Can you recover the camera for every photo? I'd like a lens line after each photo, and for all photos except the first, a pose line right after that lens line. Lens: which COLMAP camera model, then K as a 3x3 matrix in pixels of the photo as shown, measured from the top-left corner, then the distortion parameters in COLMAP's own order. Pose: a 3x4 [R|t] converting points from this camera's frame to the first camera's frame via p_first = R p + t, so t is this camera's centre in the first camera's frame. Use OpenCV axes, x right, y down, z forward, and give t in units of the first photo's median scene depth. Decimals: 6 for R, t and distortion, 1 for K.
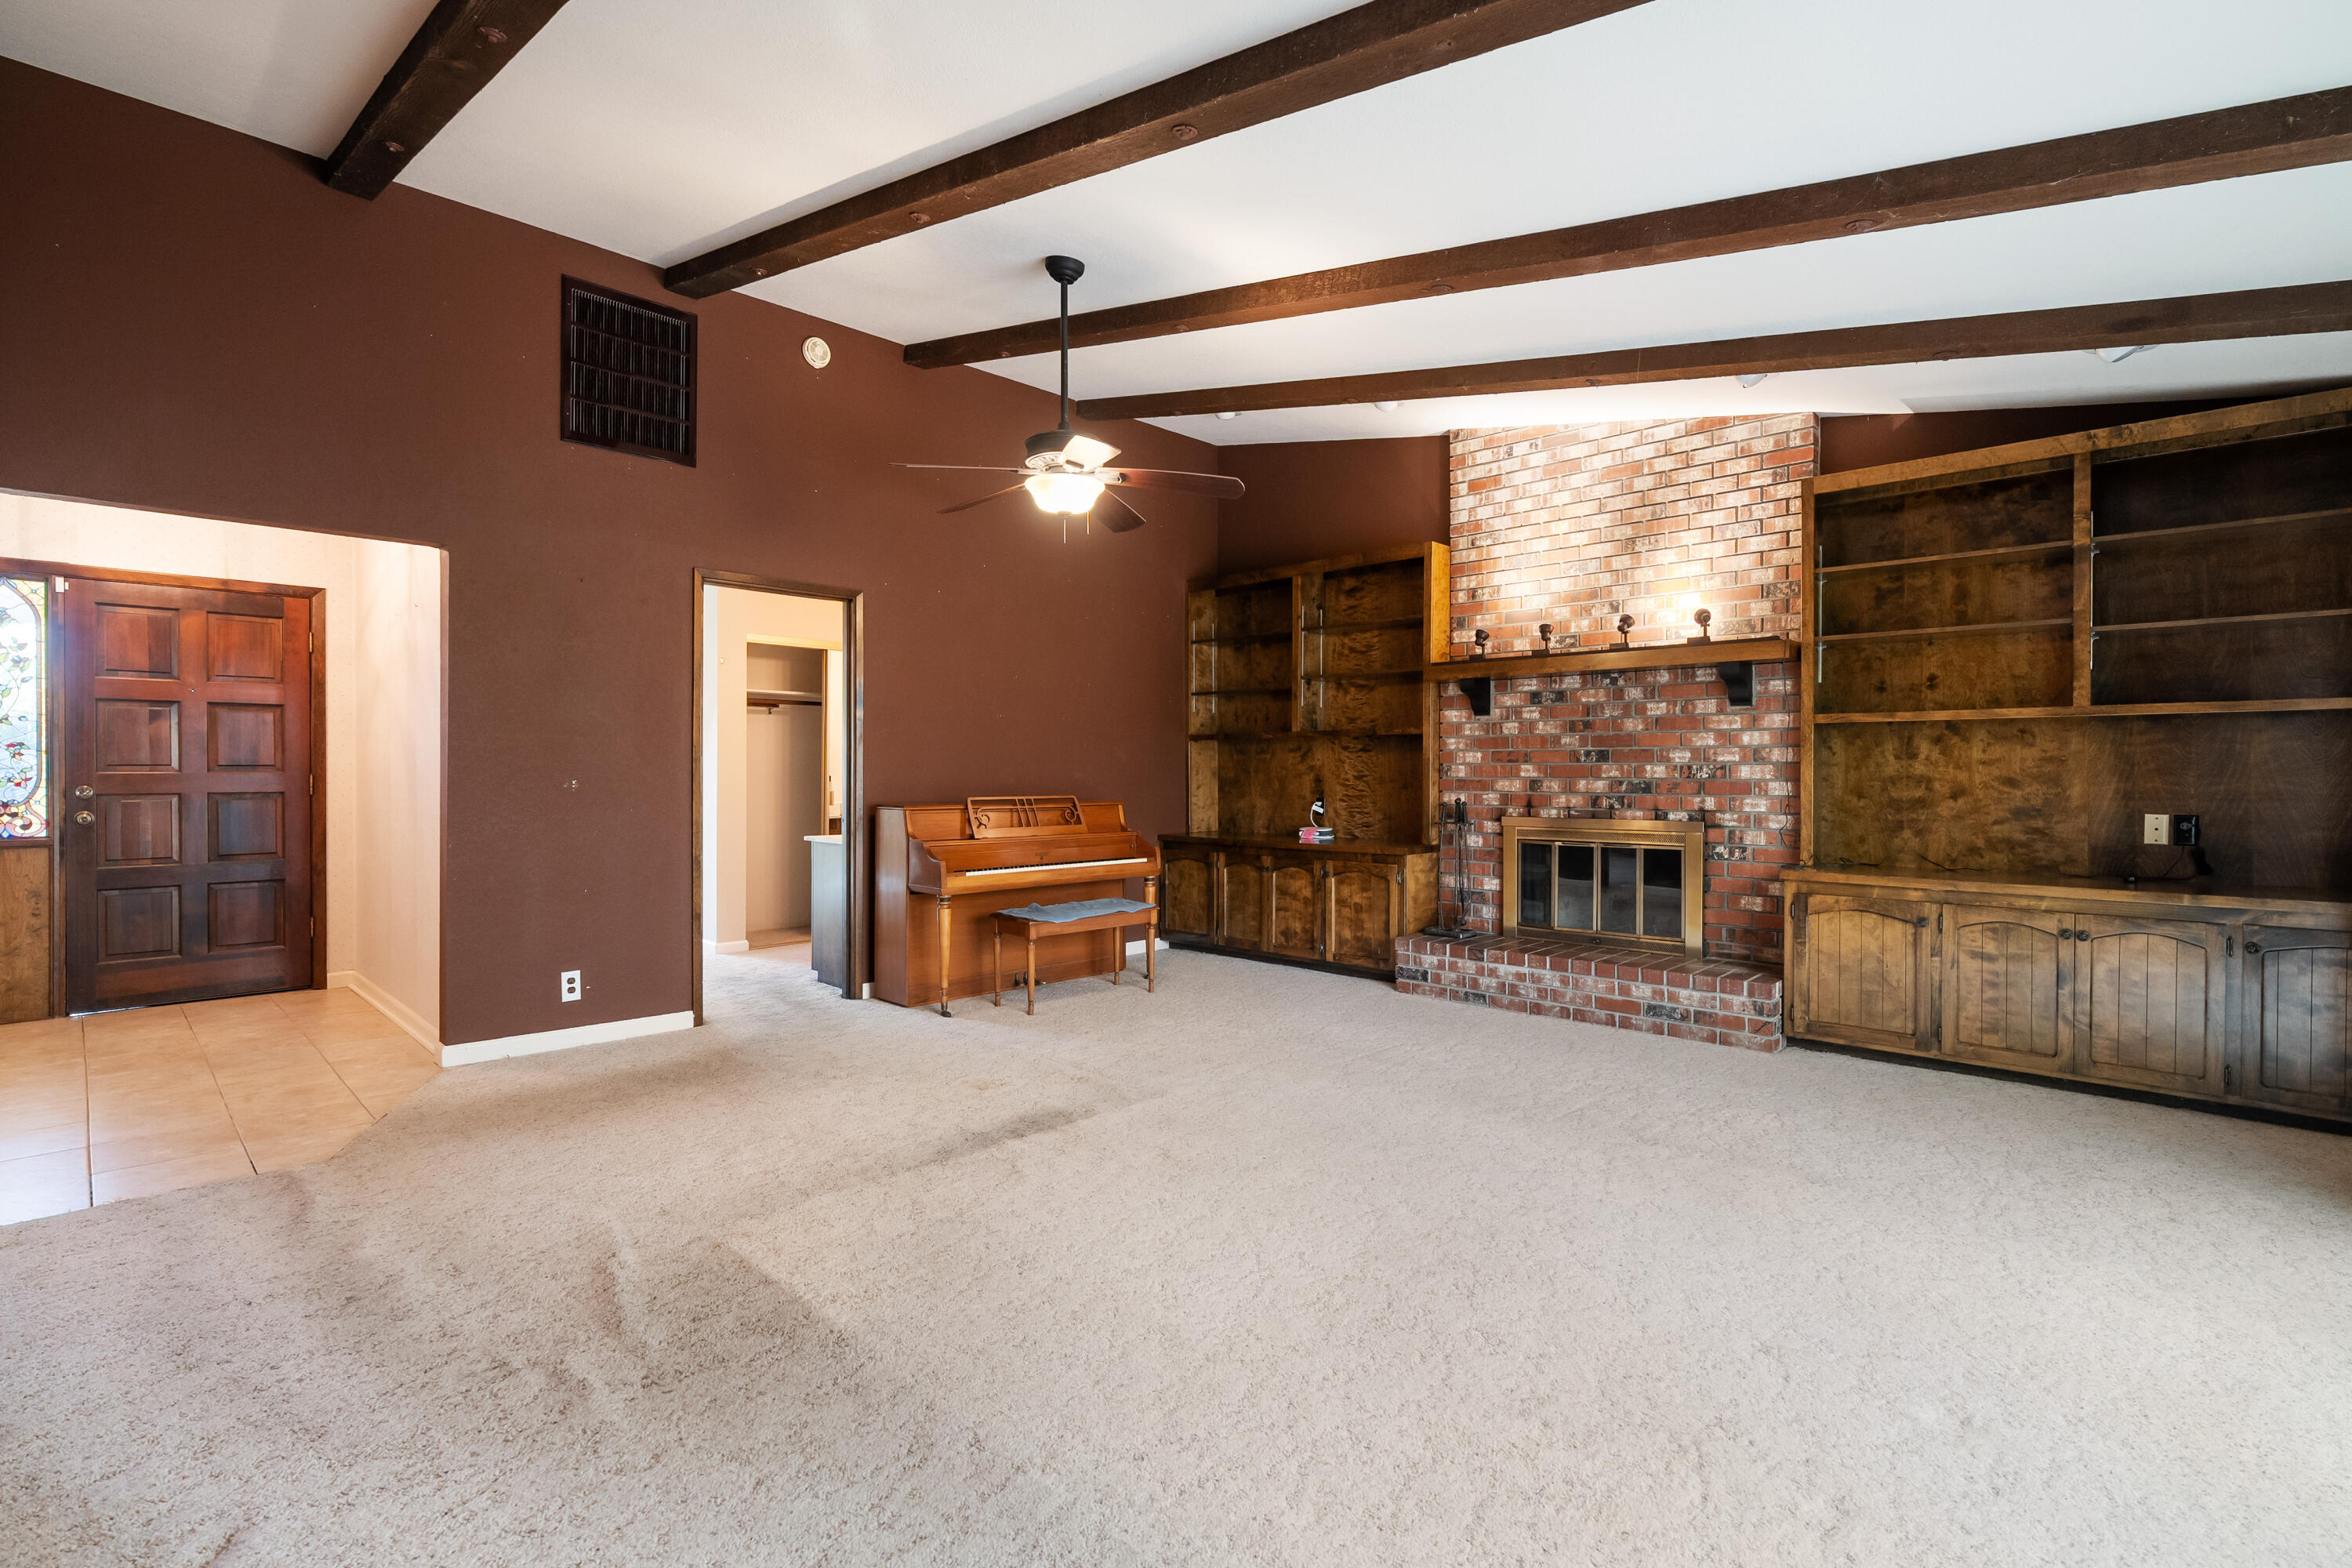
lens RADIAL K [[1080.8, 0, 1176.0], [0, 1080.8, 784.0], [0, 0, 1]] dist [0.000397, 0.000156]
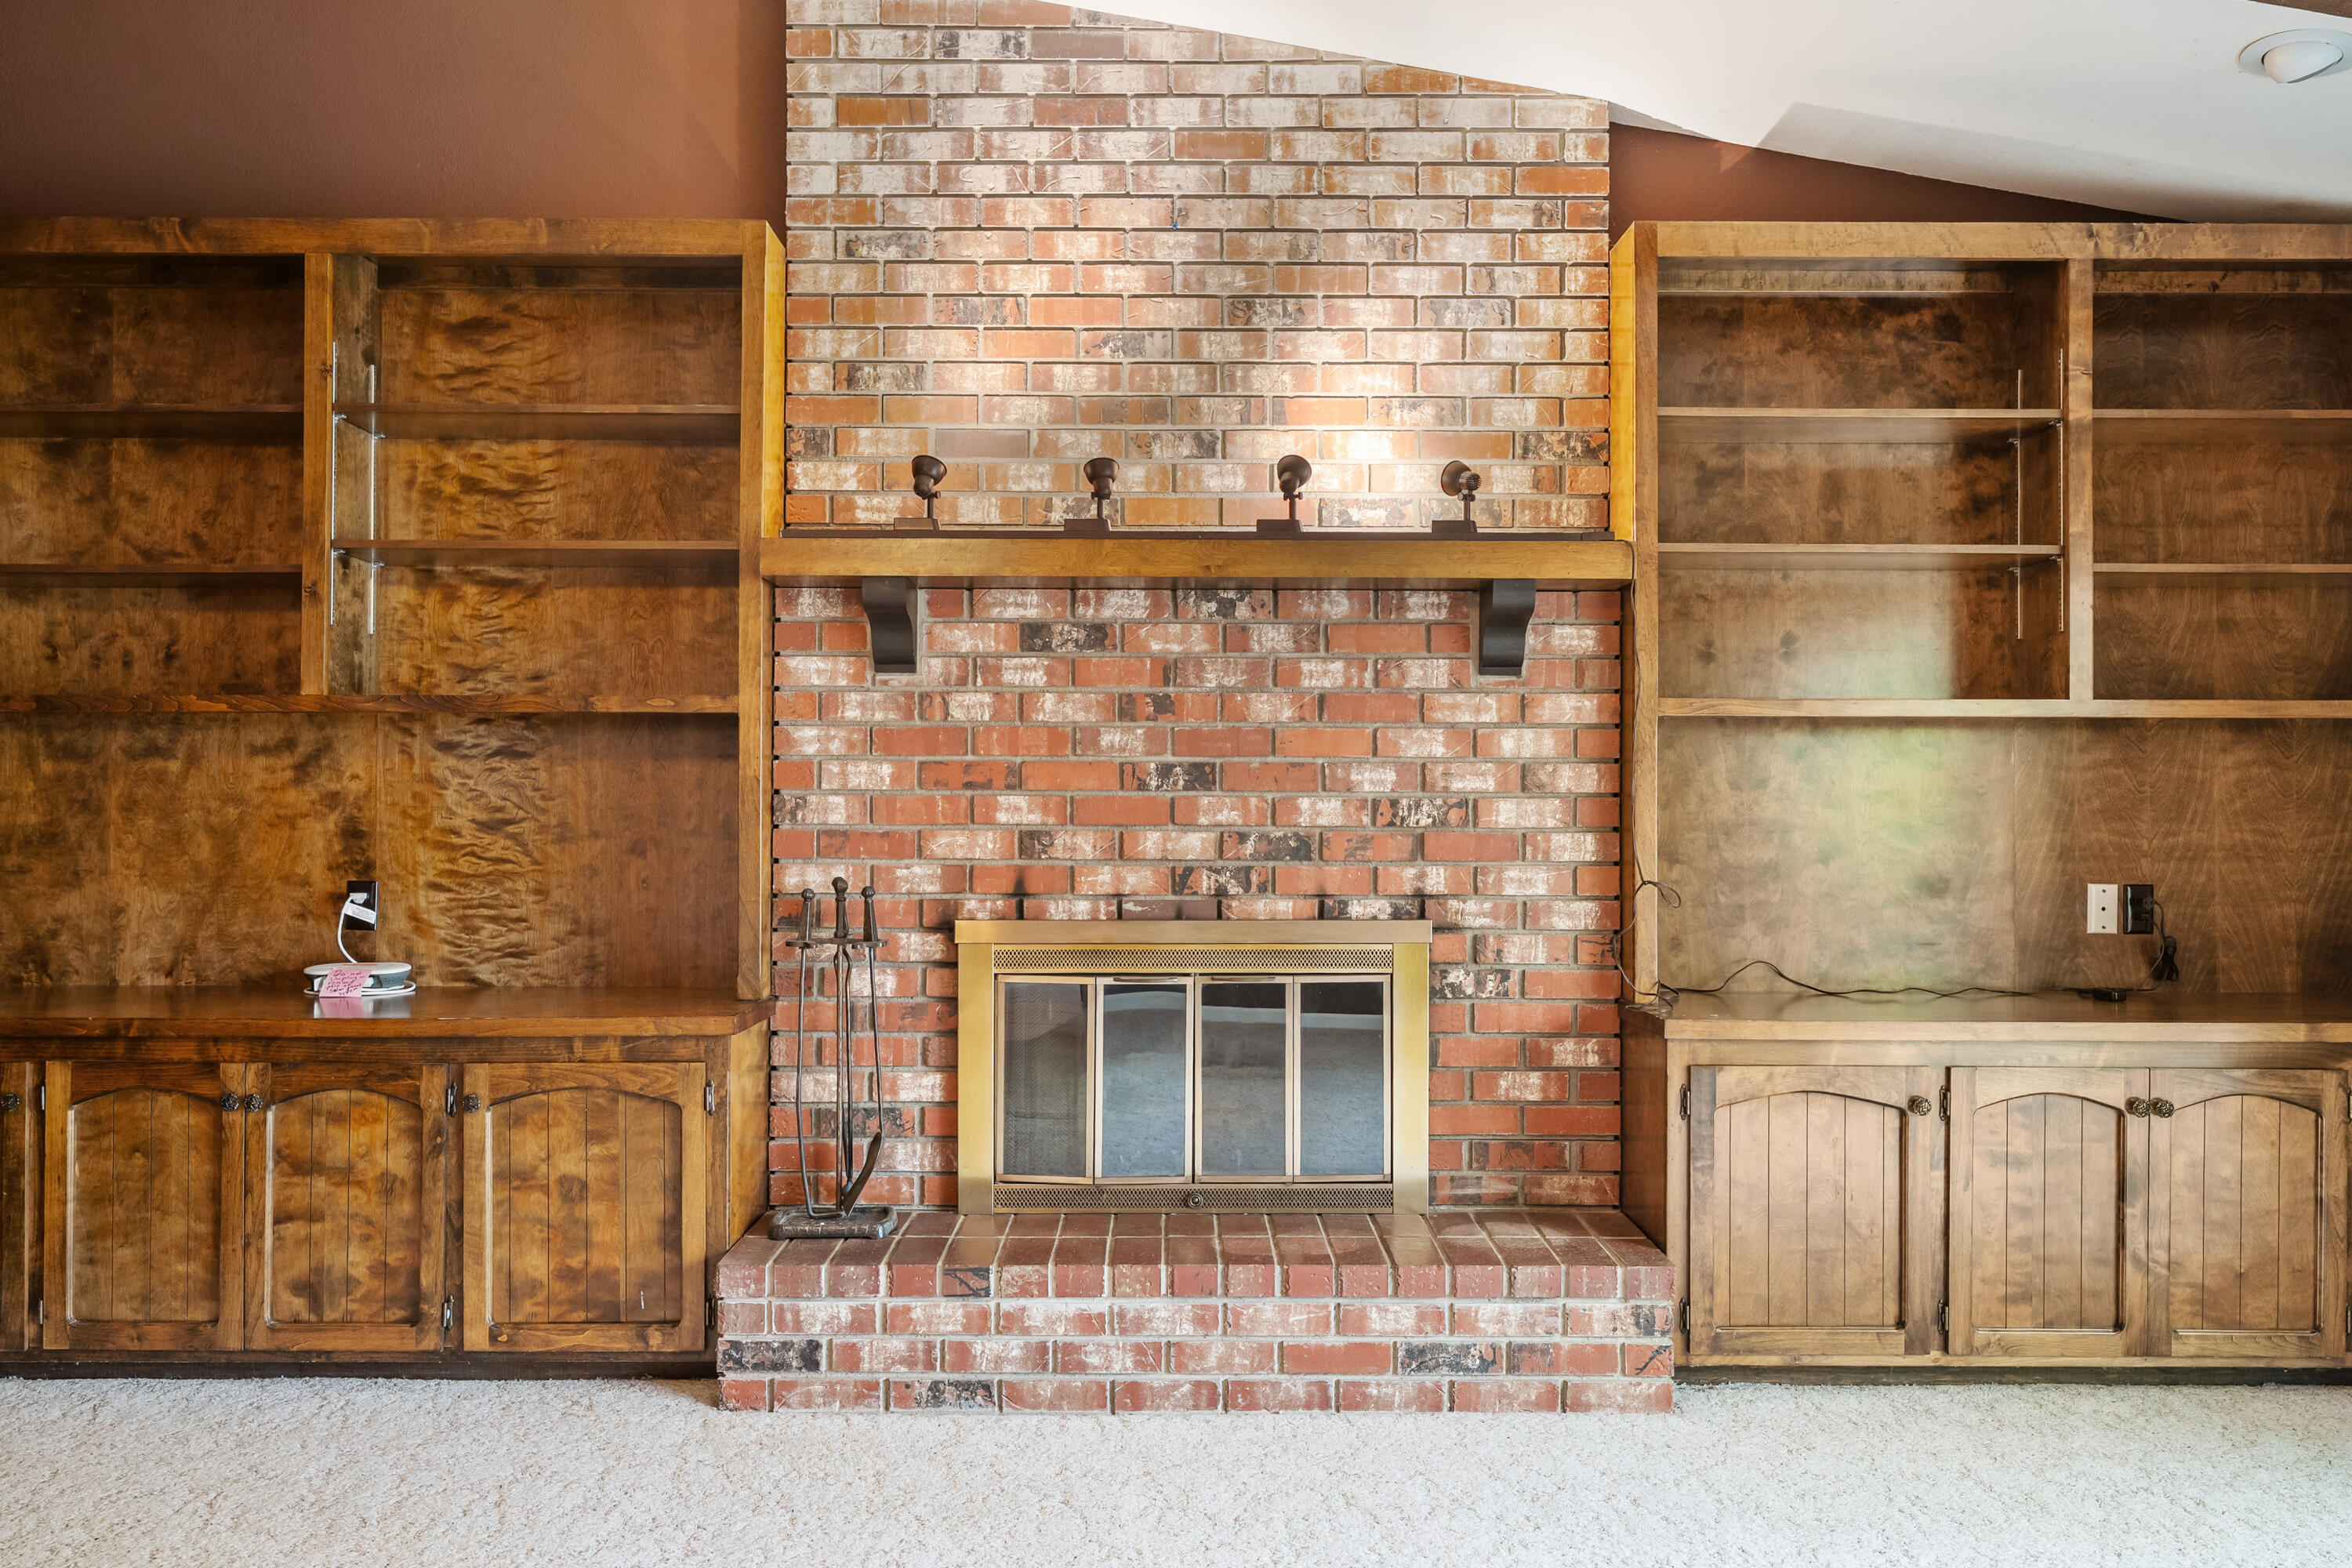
lens RADIAL K [[1746.4, 0, 1176.2], [0, 1746.4, 801.5], [0, 0, 1]] dist [0.001909, -0.000031]
pose [[0.707142, 0.004036, 0.707060, -0.113946], [0.005769, 0.999917, -0.011478, -0.007502], [-0.707048, 0.012196, 0.707060, 0.499260]]
